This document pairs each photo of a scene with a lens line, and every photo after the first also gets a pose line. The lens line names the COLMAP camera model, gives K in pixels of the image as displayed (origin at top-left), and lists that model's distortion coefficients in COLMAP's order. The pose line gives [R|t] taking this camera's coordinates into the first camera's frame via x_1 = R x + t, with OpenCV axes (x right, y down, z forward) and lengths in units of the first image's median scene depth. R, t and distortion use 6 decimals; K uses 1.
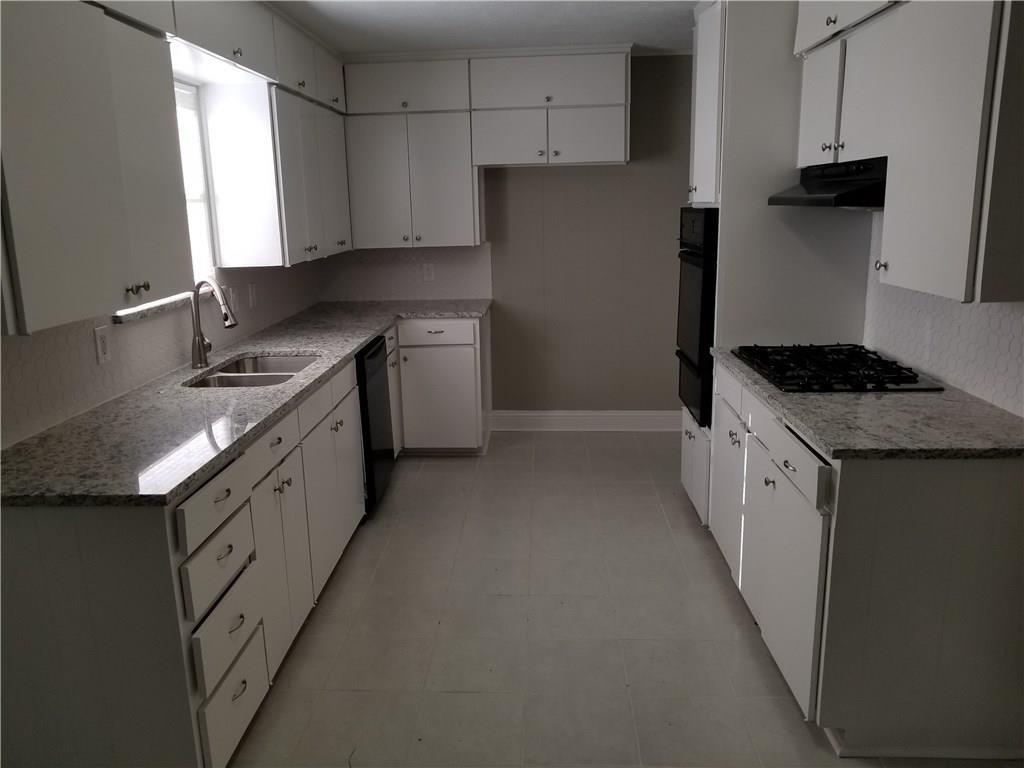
lens RADIAL K [[787.5, 0, 492.1], [0, 787.5, 382.4], [0, 0, 1]] dist [0.003724, -0.000633]
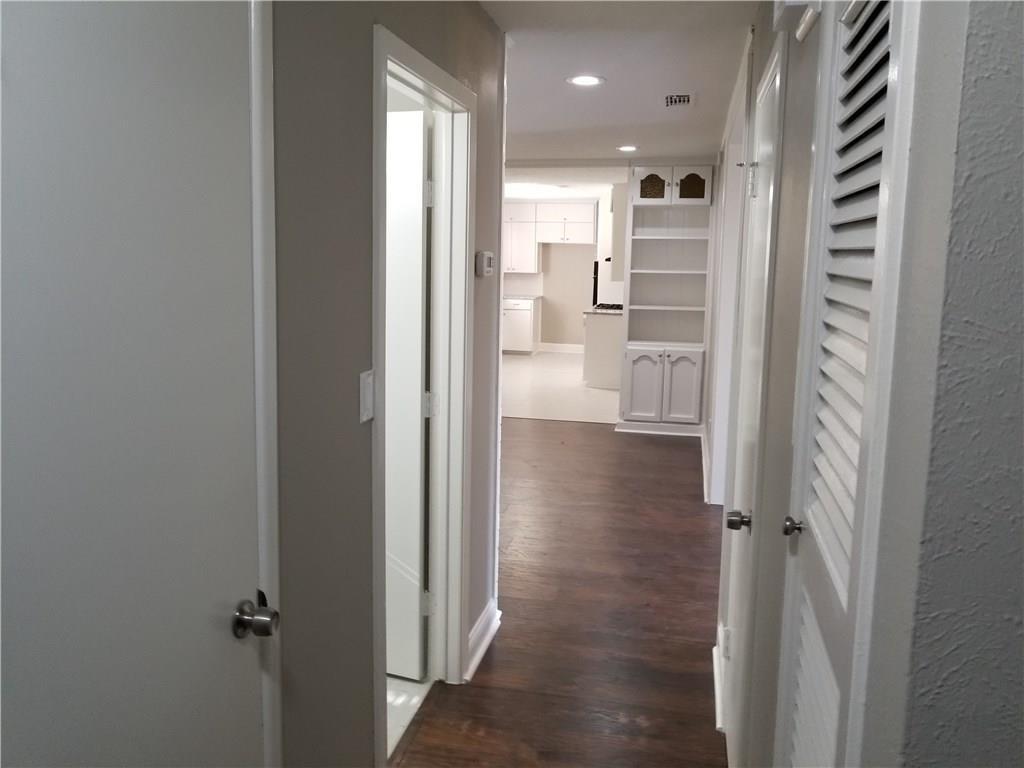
lens RADIAL K [[789.4, 0, 513.1], [0, 789.4, 349.4], [0, 0, 1]] dist [-0.001265, -0.000064]
pose [[0.986826, 0.060159, -0.150184, 0.319931], [-0.075369, 0.992356, -0.097725, 0.340515], [0.143157, 0.107756, 0.983816, -1.560336]]
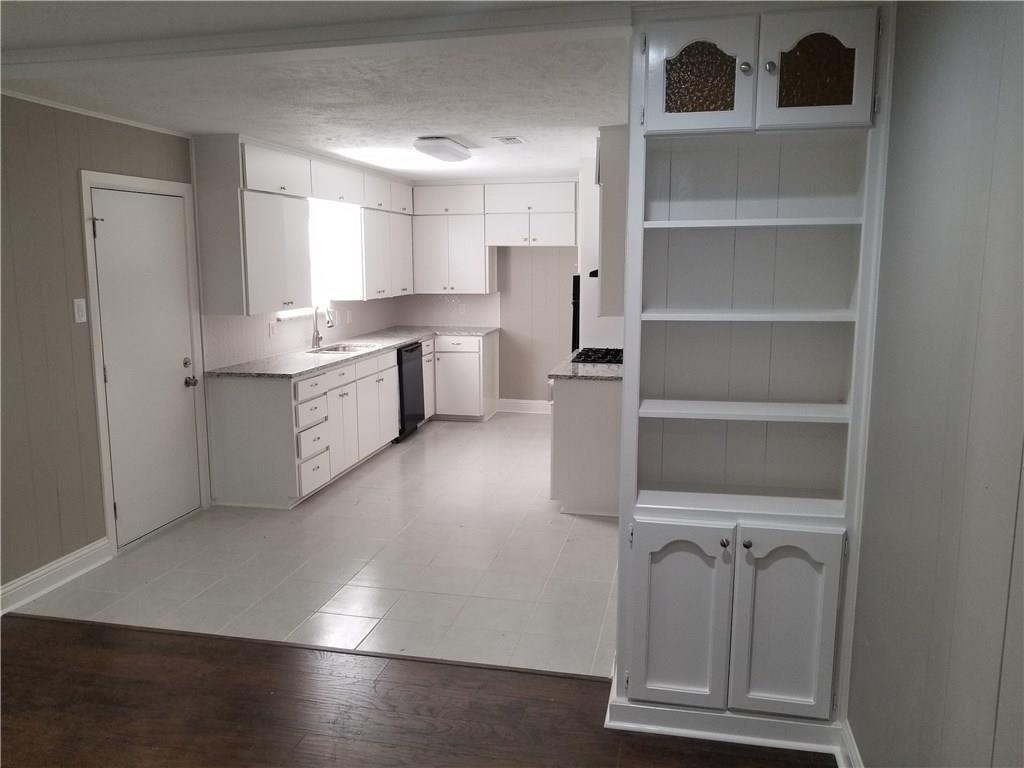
lens RADIAL K [[795.8, 0, 512.0], [0, 795.8, 384.0], [0, 0, 1]] dist [0.000971, 0.000452]
pose [[0.987675, 0.045129, -0.149870, 0.302639], [-0.055046, 0.996514, -0.062691, 0.120840], [0.146518, 0.070168, 0.986716, -0.646355]]
